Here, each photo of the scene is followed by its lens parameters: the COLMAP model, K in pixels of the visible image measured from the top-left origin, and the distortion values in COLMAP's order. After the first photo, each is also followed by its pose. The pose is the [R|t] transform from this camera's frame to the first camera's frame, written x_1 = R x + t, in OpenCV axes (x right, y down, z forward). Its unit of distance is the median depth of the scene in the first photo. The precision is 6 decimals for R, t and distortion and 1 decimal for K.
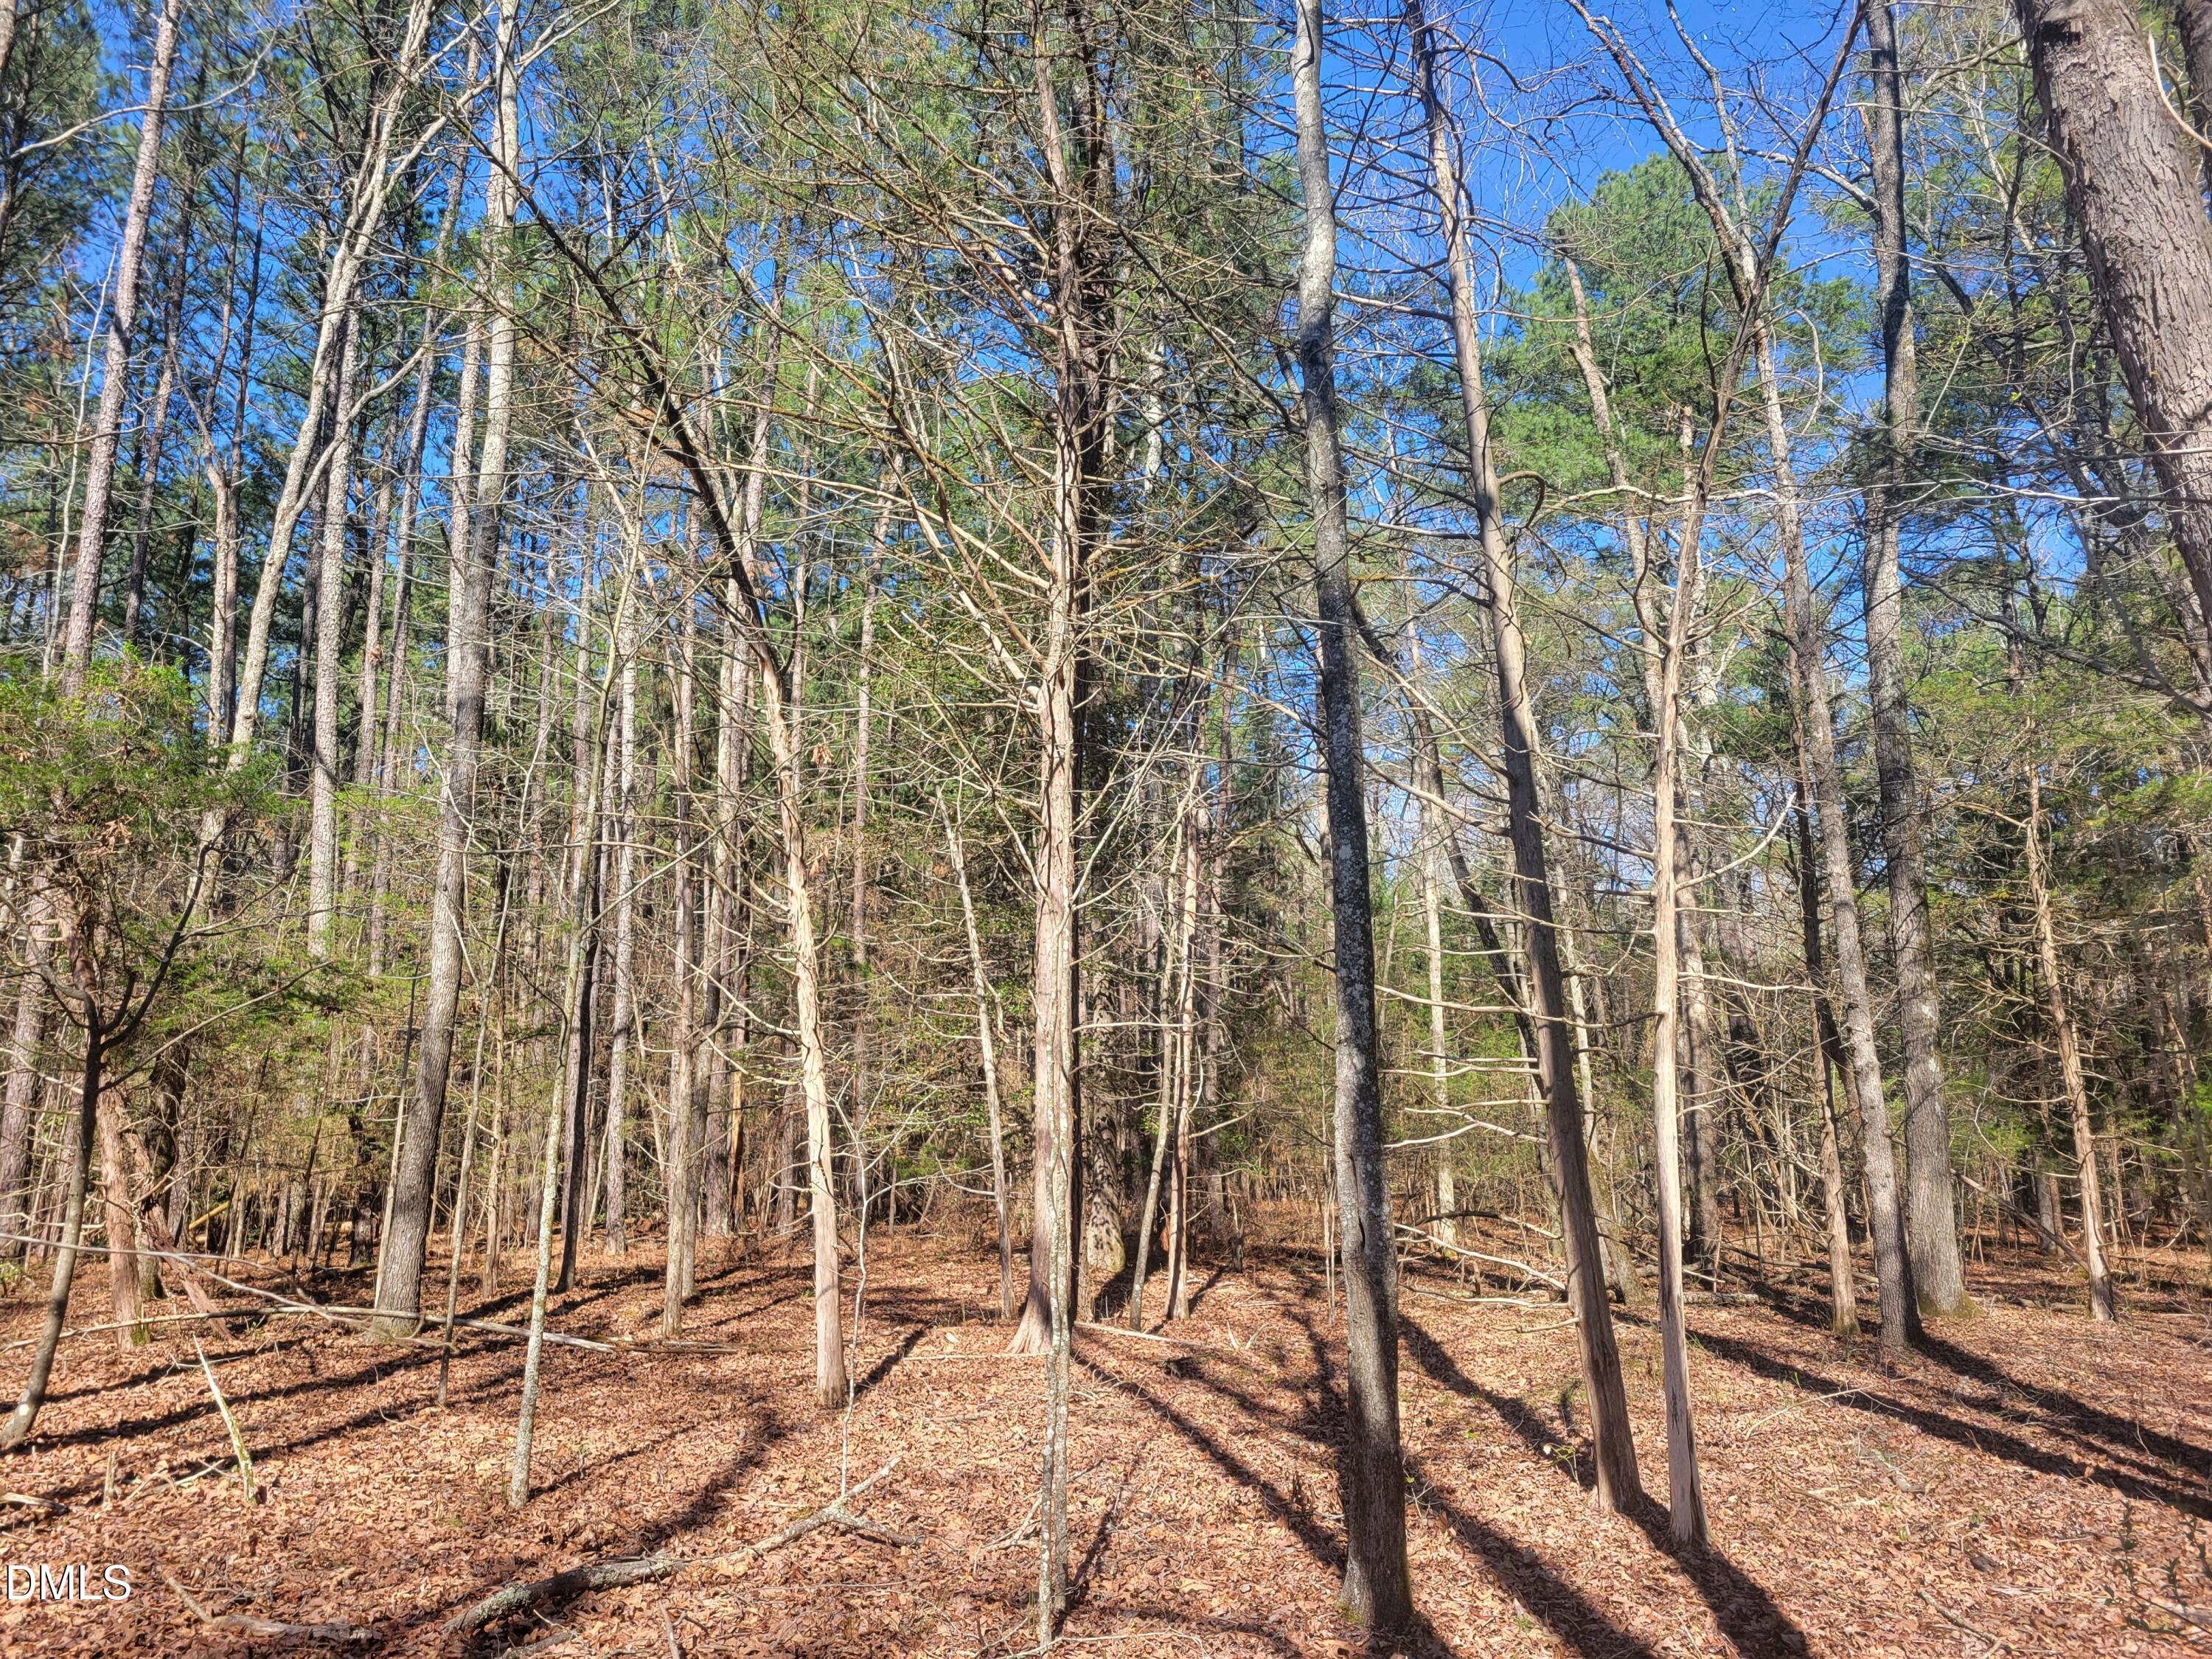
lens RADIAL K [[1644.3, 0, 1106.0], [0, 1644.3, 829.5], [0, 0, 1]] dist [0.006659, -0.003586]
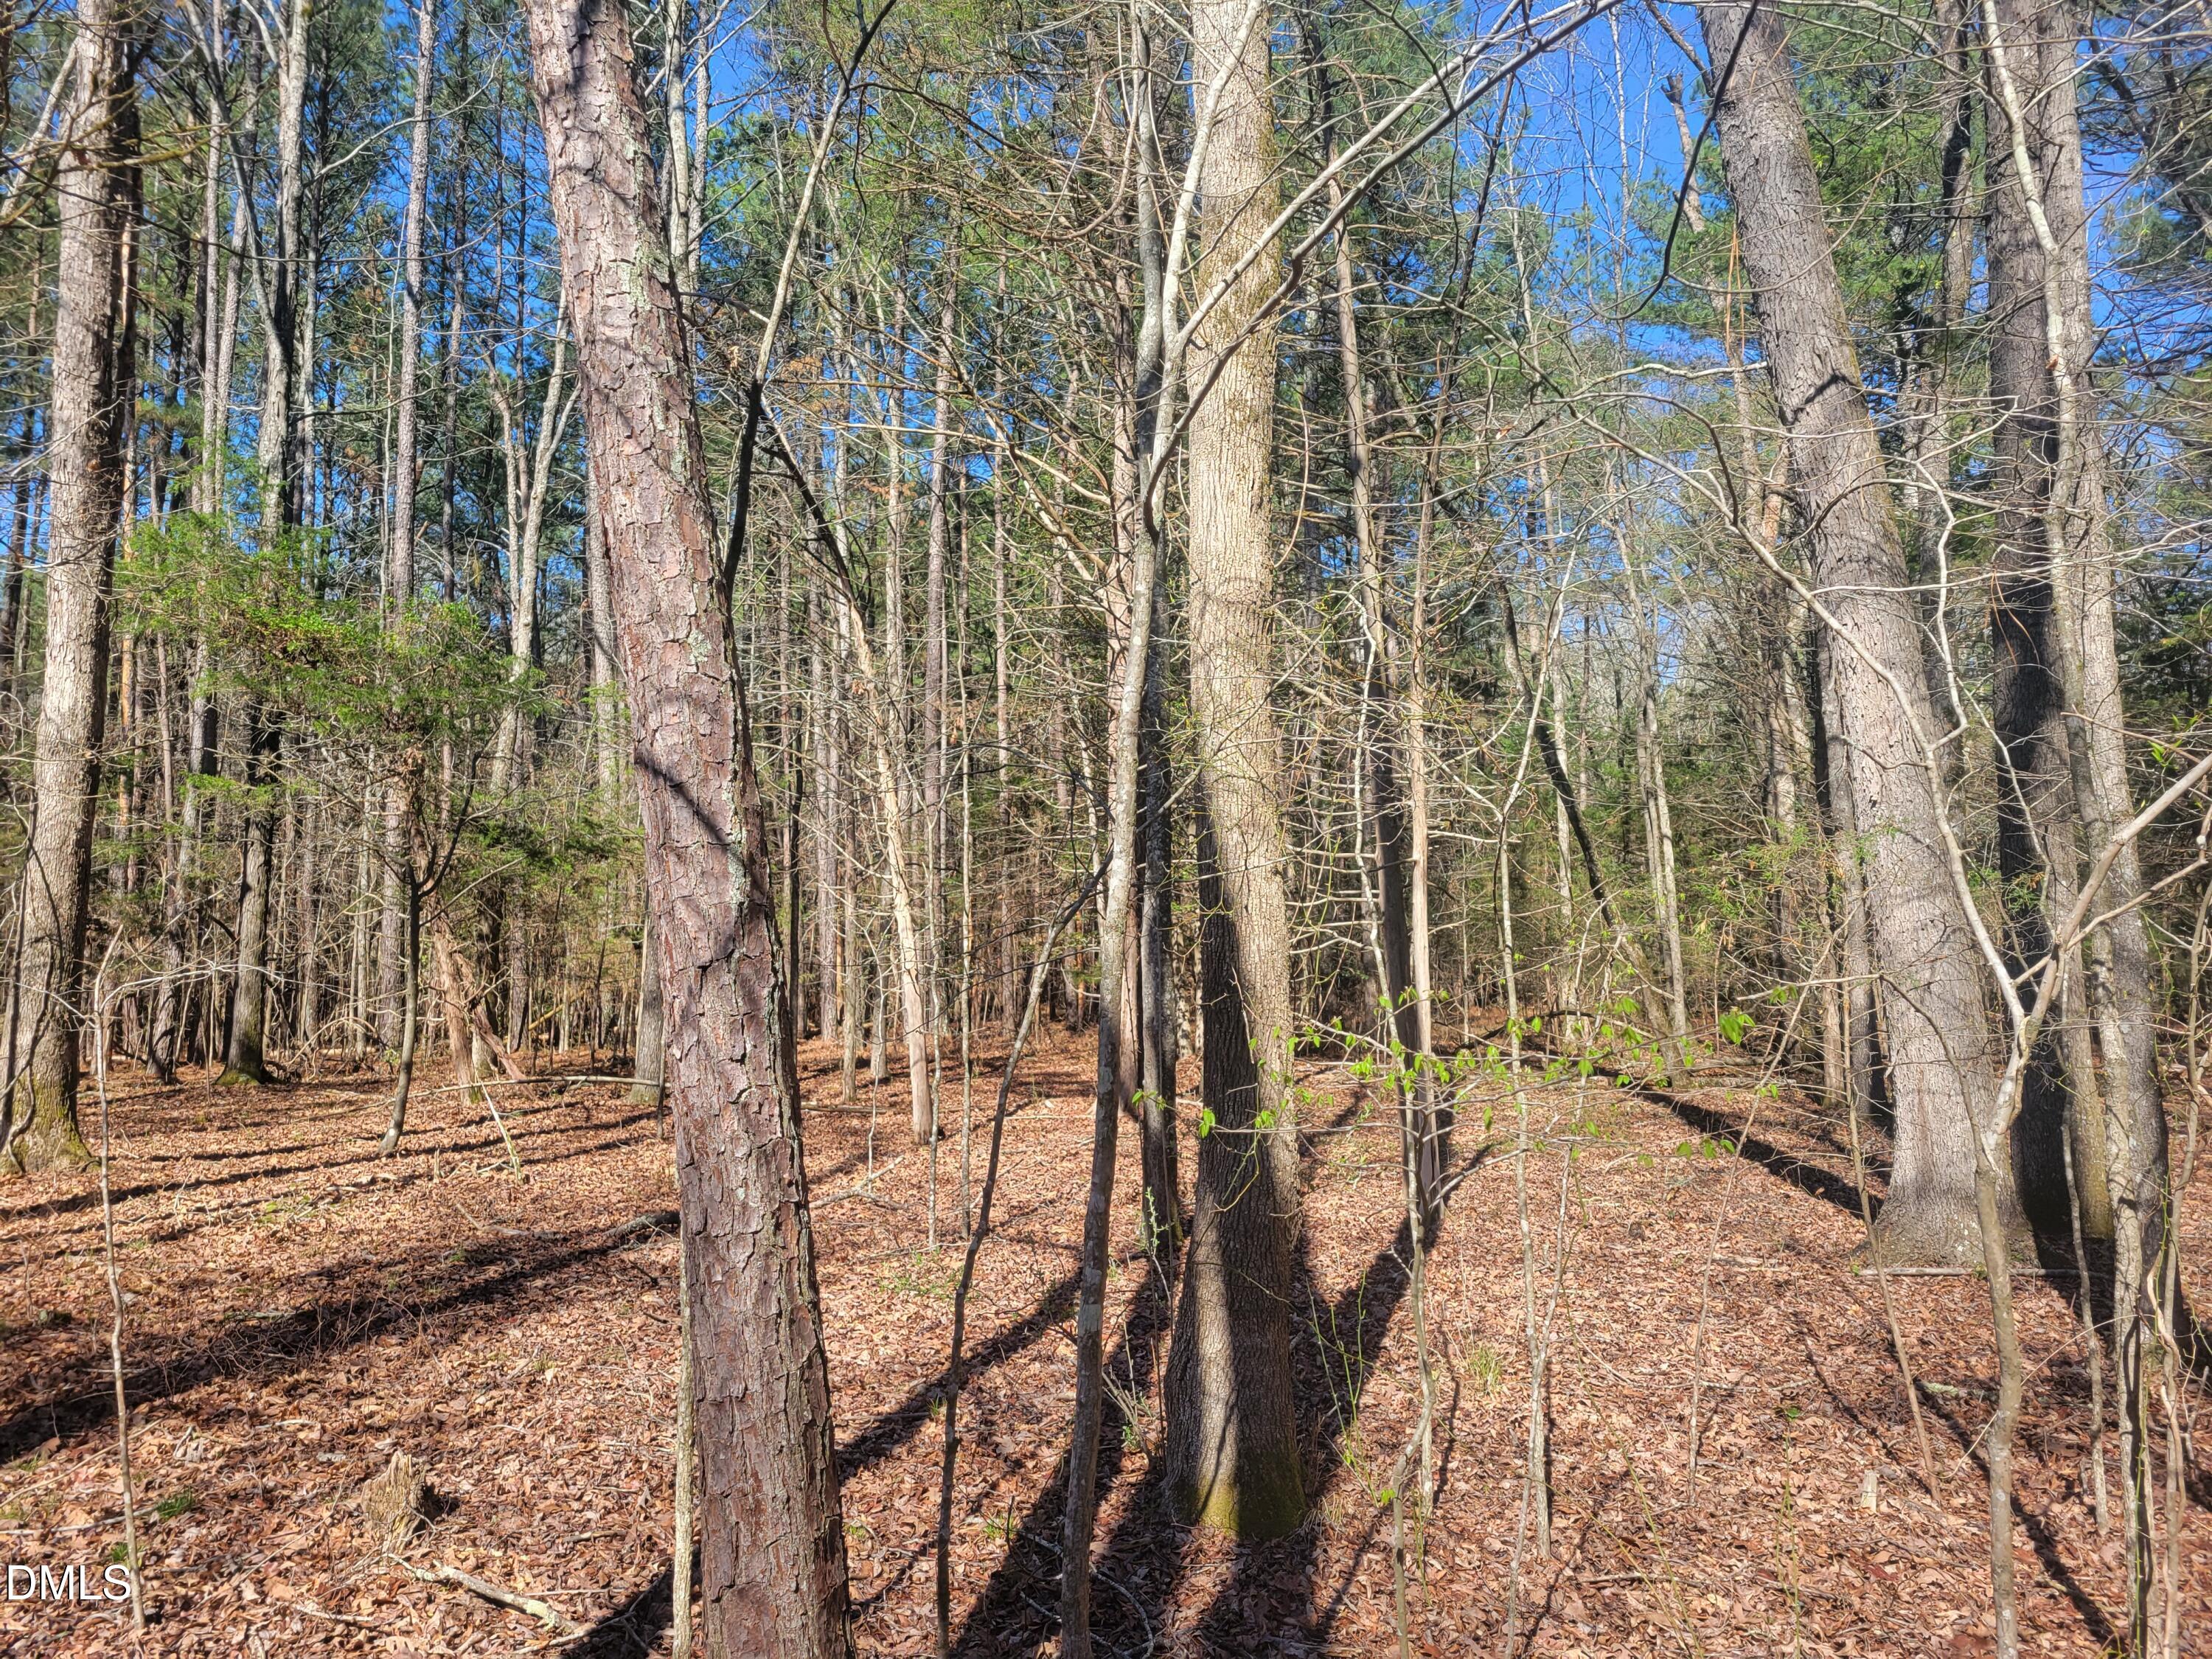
lens RADIAL K [[1644.3, 0, 1106.0], [0, 1644.3, 829.5], [0, 0, 1]] dist [0.006659, -0.003586]
pose [[0.984056, -0.021743, -0.176526, 0.196928], [0.041556, 0.993137, 0.109326, -0.048132], [0.172938, -0.114918, 0.978206, -0.251834]]
